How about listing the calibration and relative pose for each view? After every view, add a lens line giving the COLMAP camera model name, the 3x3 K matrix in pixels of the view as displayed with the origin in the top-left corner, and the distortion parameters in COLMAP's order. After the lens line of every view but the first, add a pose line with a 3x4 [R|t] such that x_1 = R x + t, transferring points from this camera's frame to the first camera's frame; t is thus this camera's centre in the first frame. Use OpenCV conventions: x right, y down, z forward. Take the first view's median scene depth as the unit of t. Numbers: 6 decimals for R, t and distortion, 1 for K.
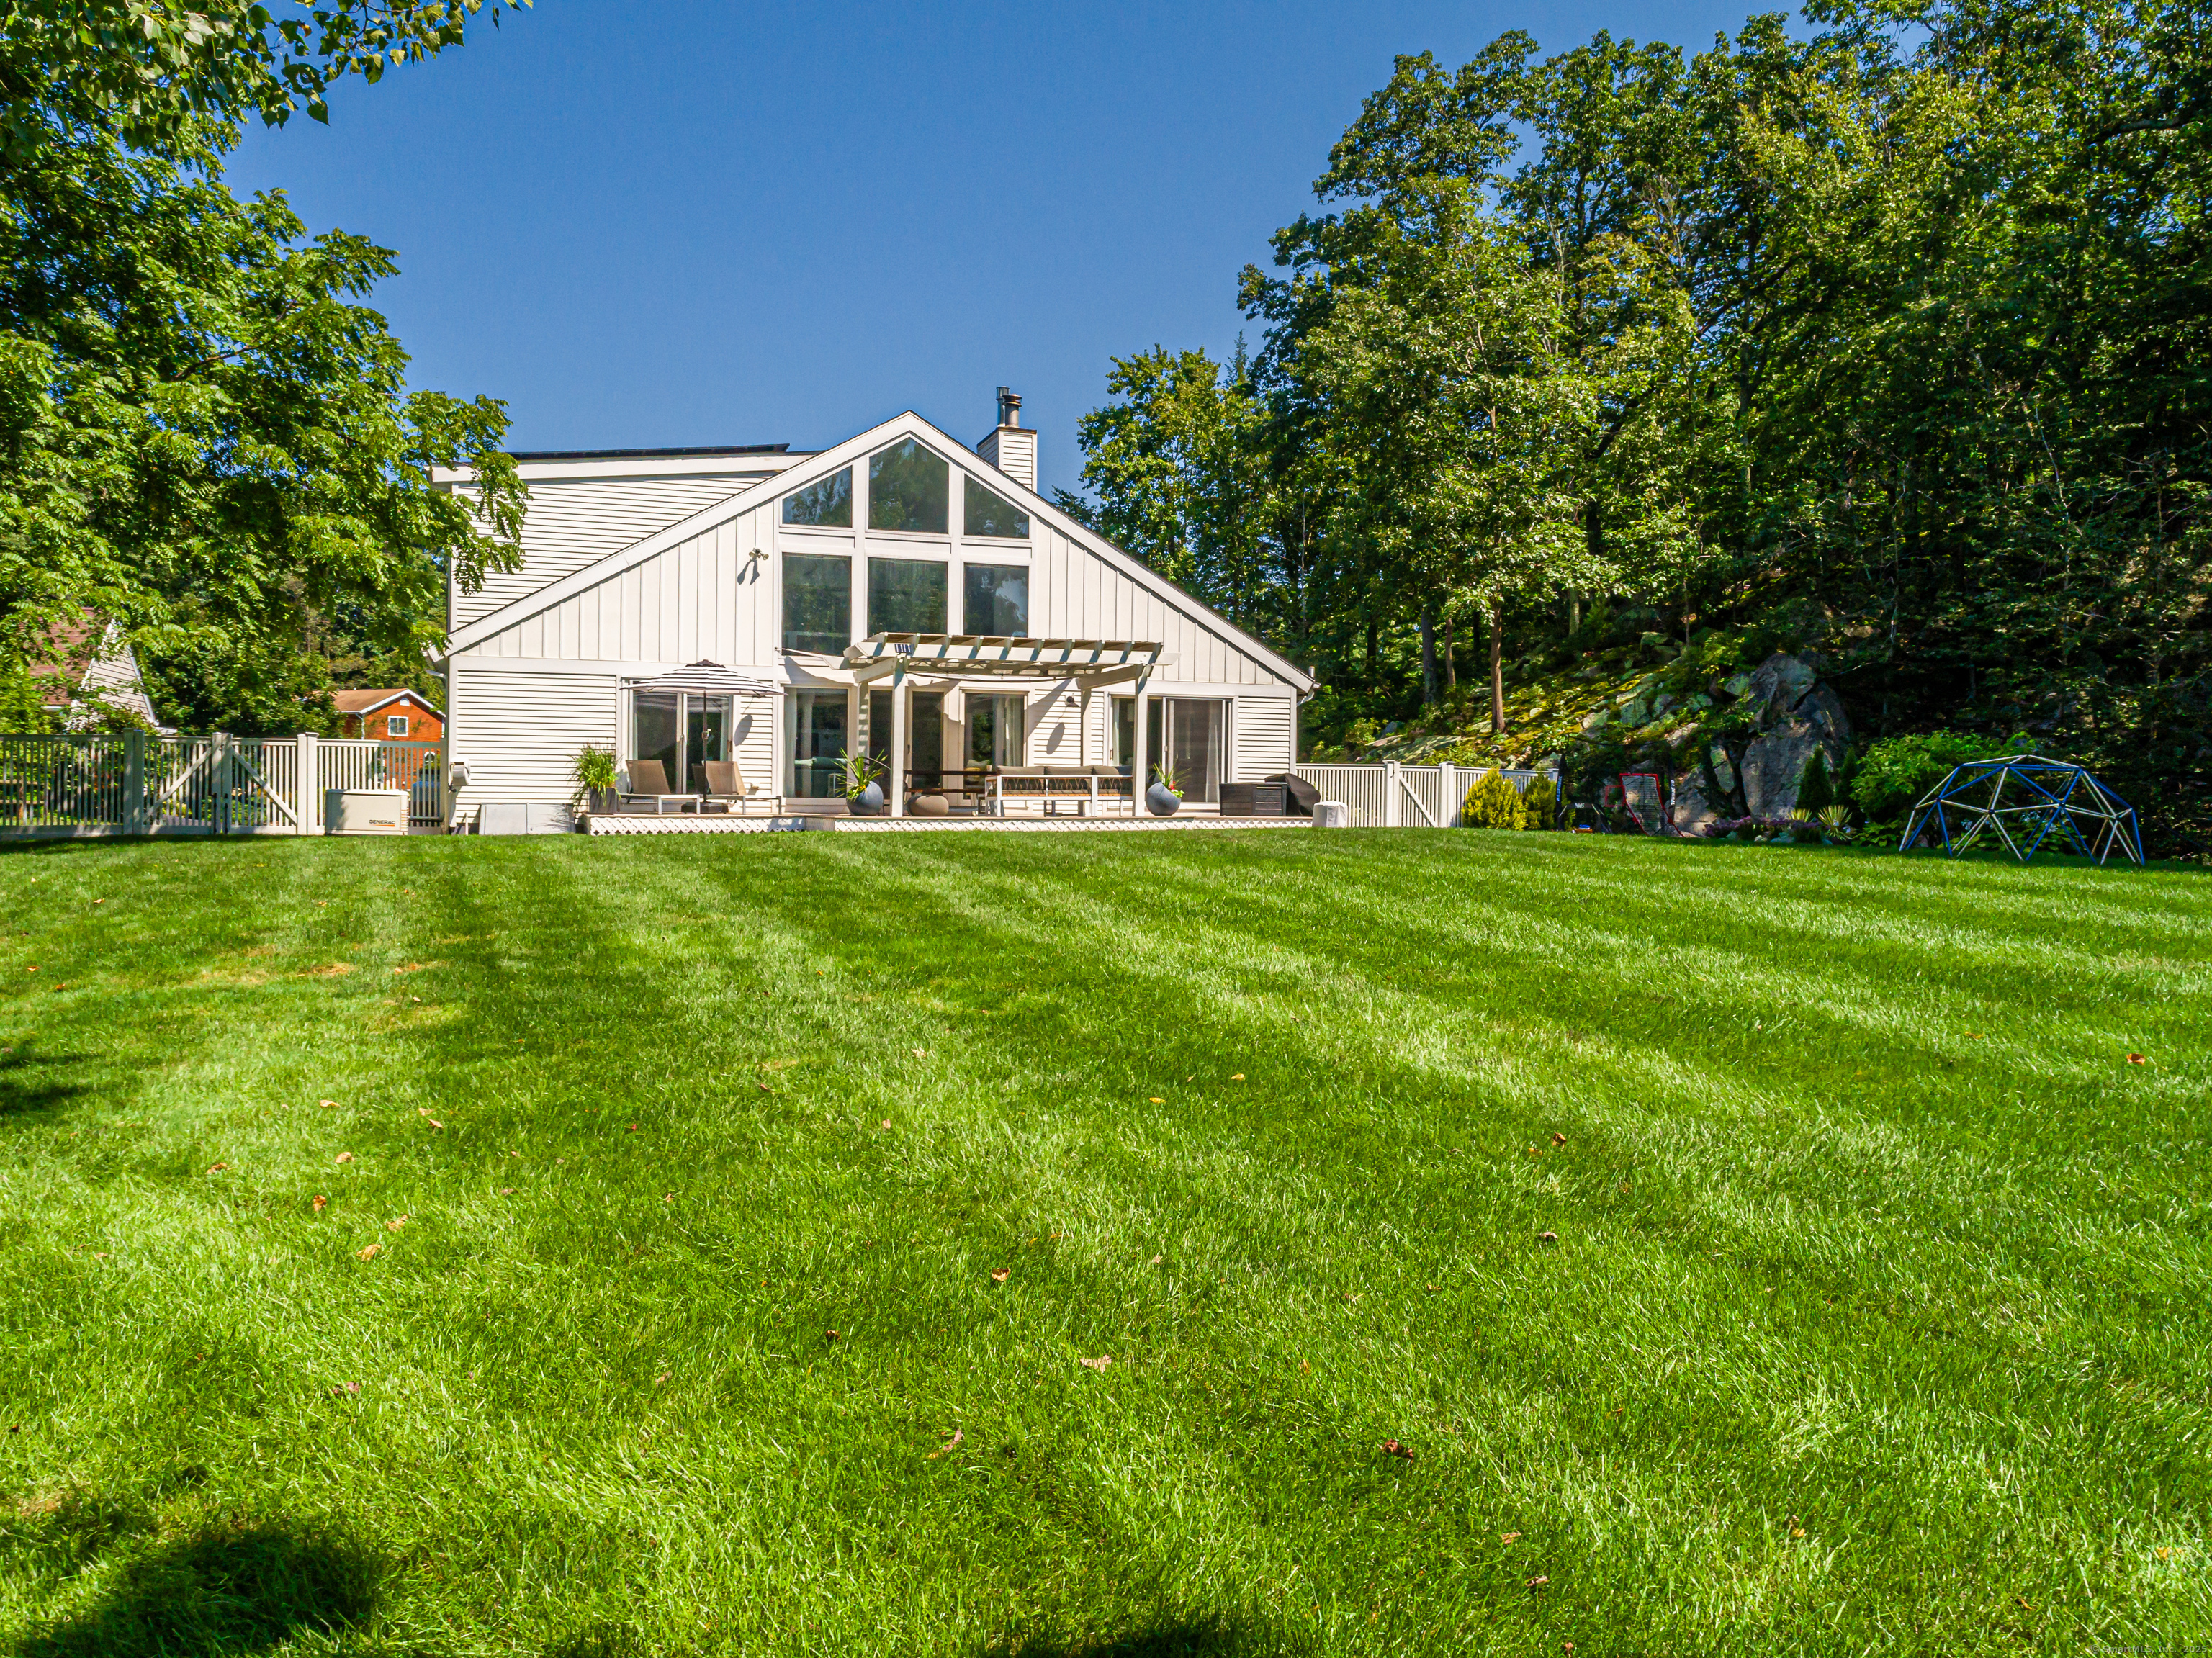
lens RADIAL K [[1683.9, 0, 1117.6], [0, 1683.9, 831.8], [0, 0, 1]] dist [-0.032432, 0.023934]
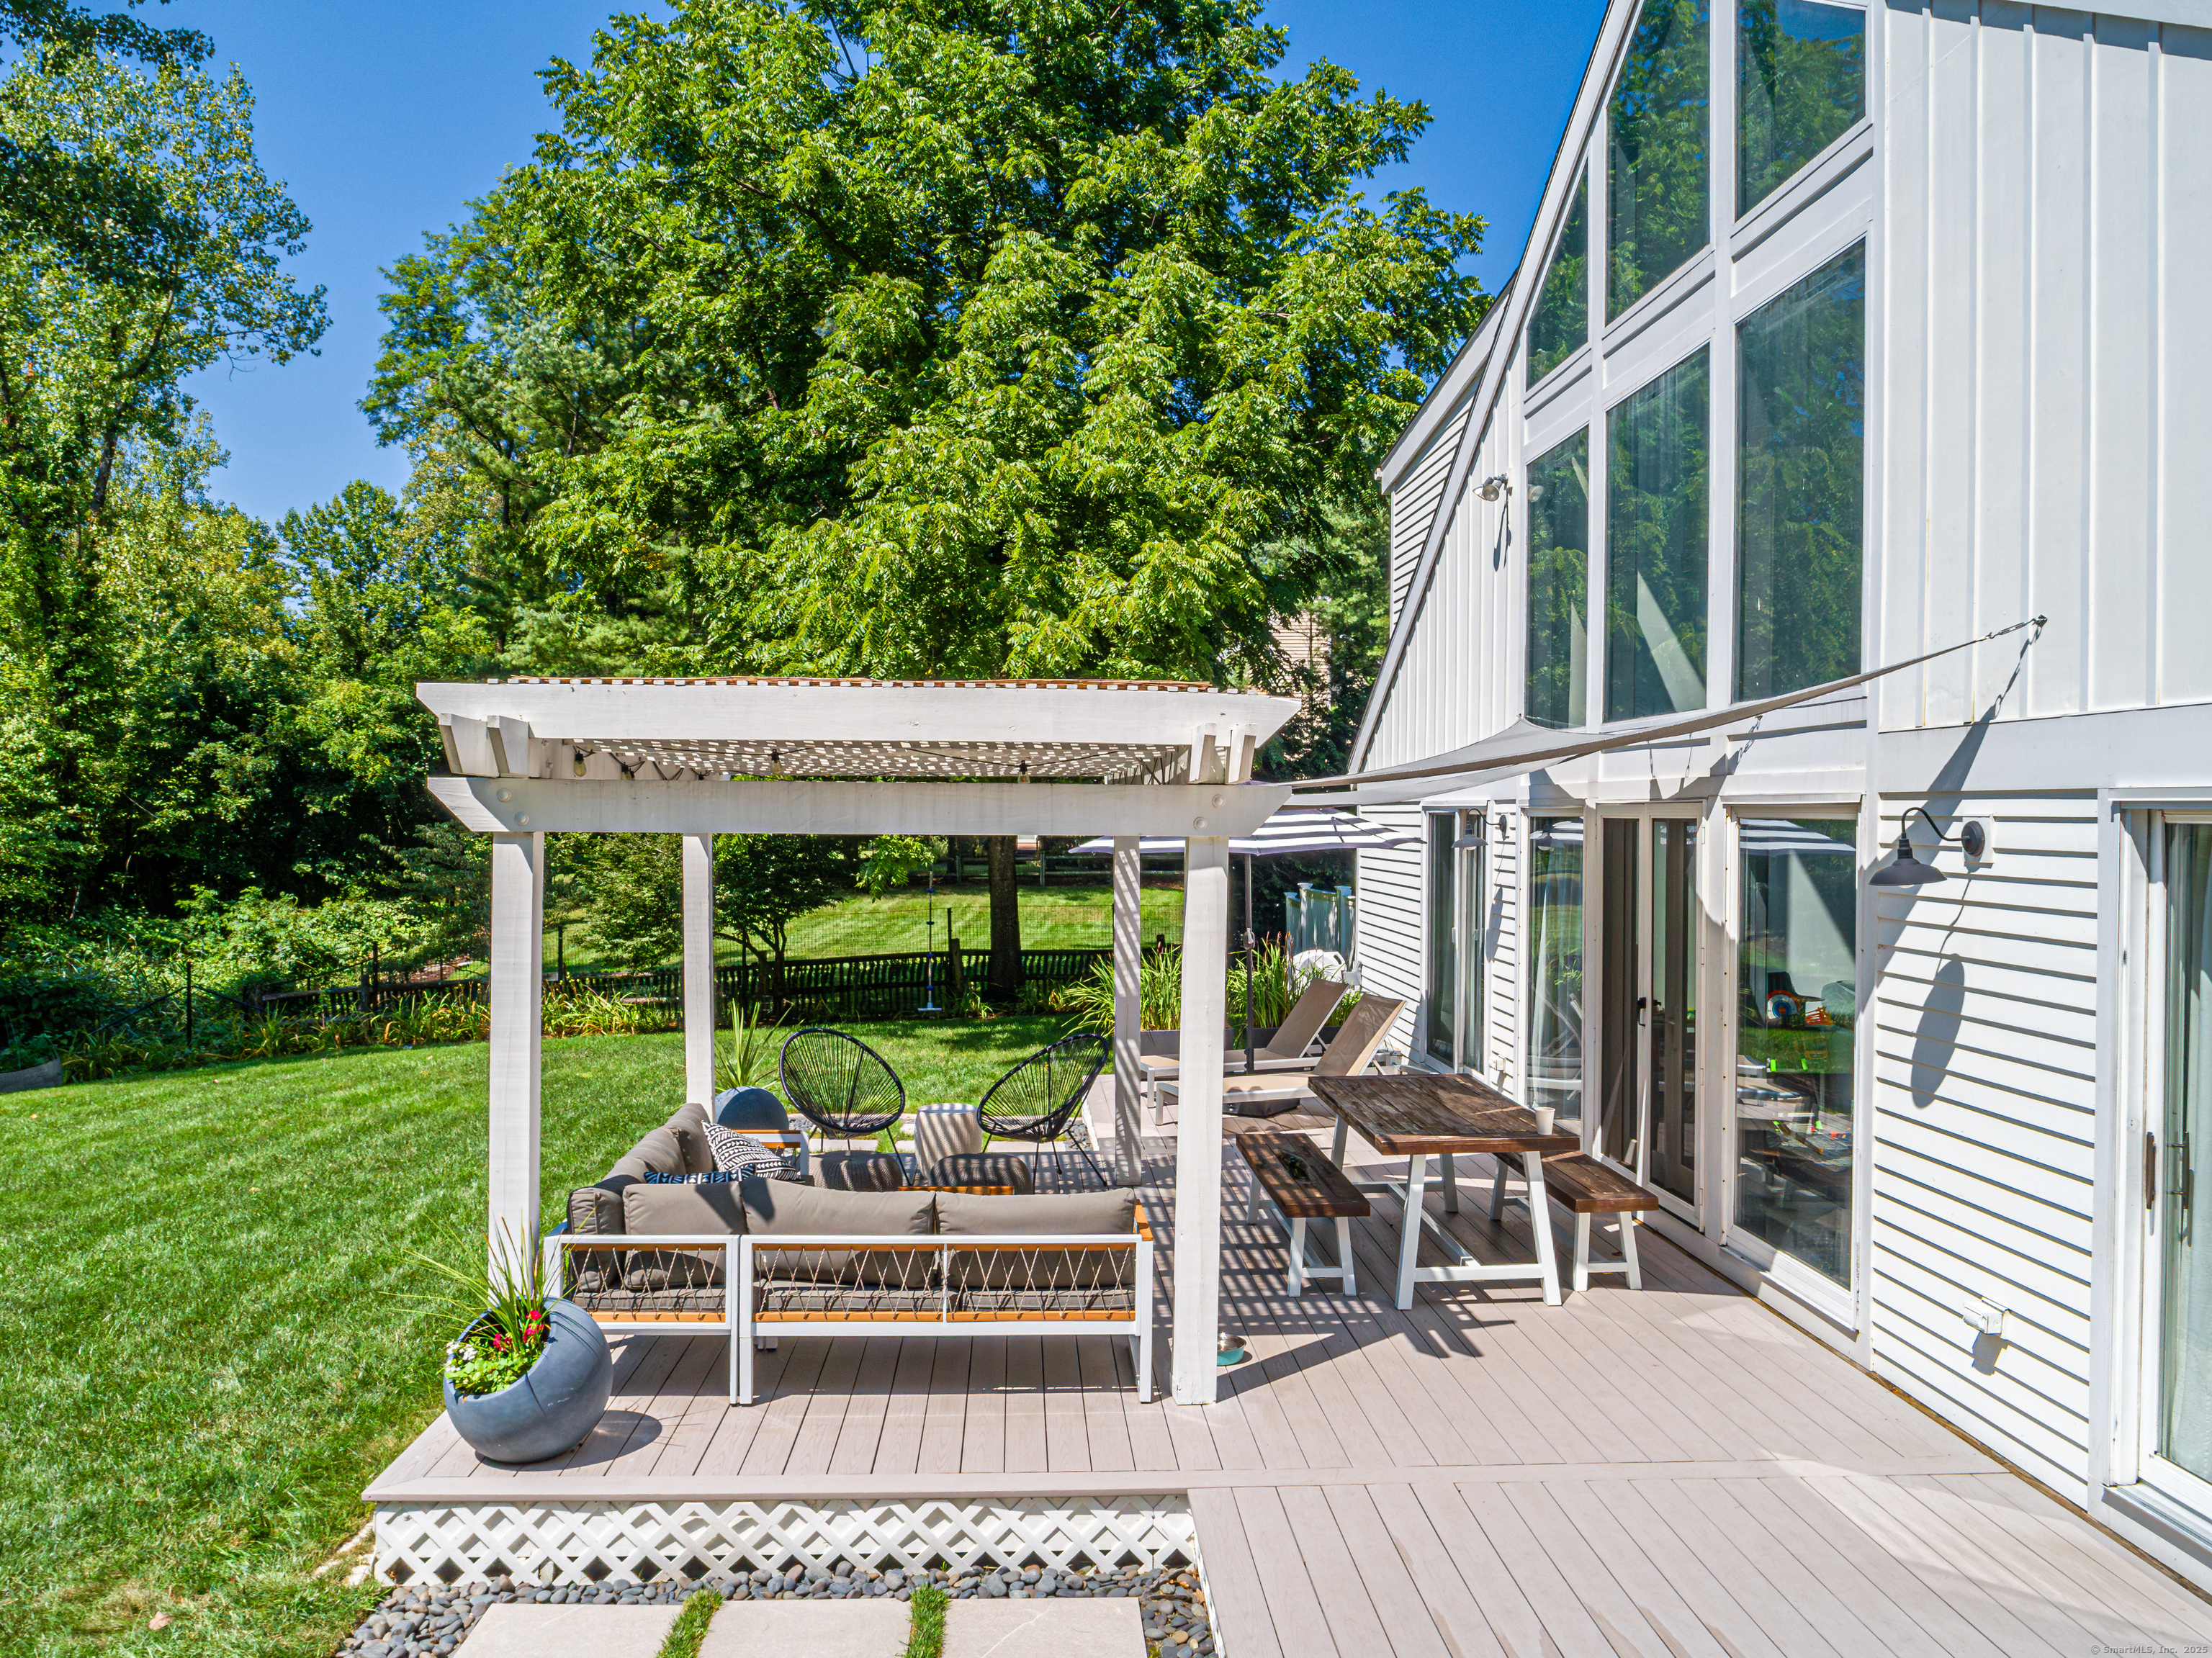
lens RADIAL K [[1683.9, 0, 1104.4], [0, 1683.9, 817.7], [0, 0, 1]] dist [-0.032432, 0.023934]
pose [[-0.288032, -0.005602, -0.957604, 0.190082], [-0.020910, 0.999781, 0.000440, -0.081701], [0.957393, 0.020150, -0.288086, 0.992051]]
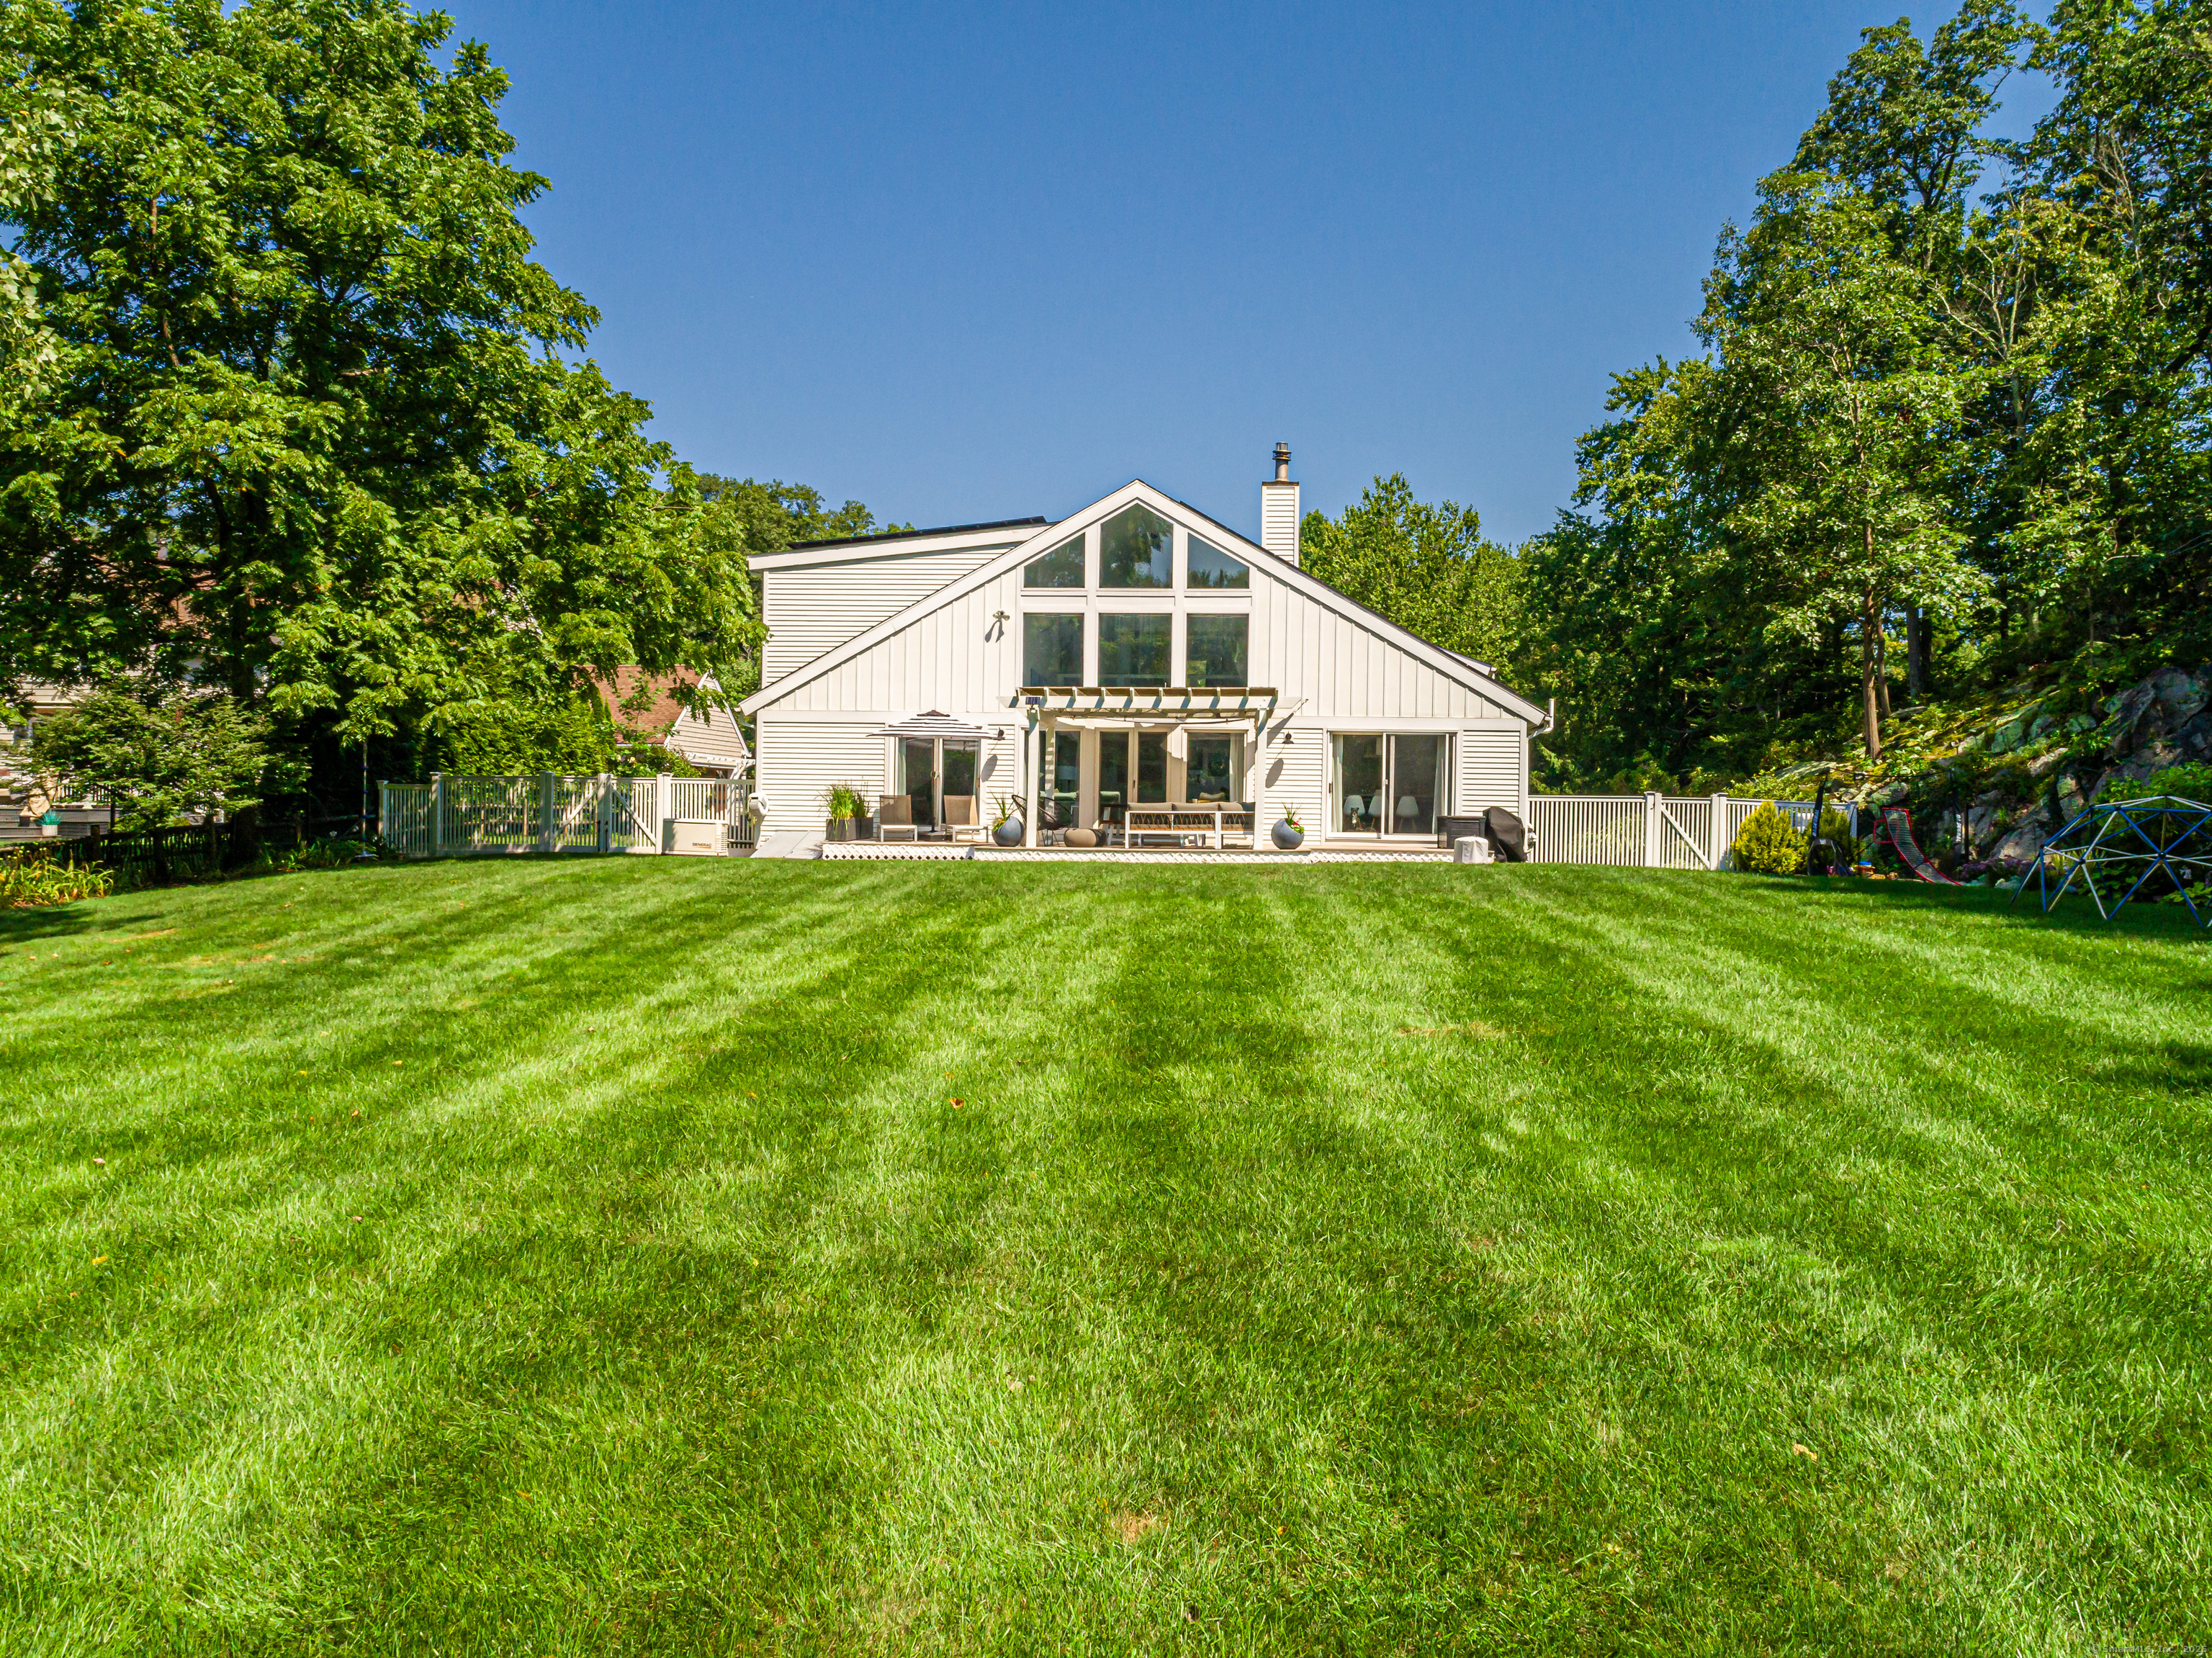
lens RADIAL K [[1683.9, 0, 1121.0], [0, 1683.9, 809.3], [0, 0, 1]] dist [-0.032432, 0.023934]
pose [[0.912693, 0.004821, -0.408617, 0.320847], [-0.013663, 0.999731, -0.018723, -0.011647], [0.408417, 0.022672, 0.912514, -0.014381]]
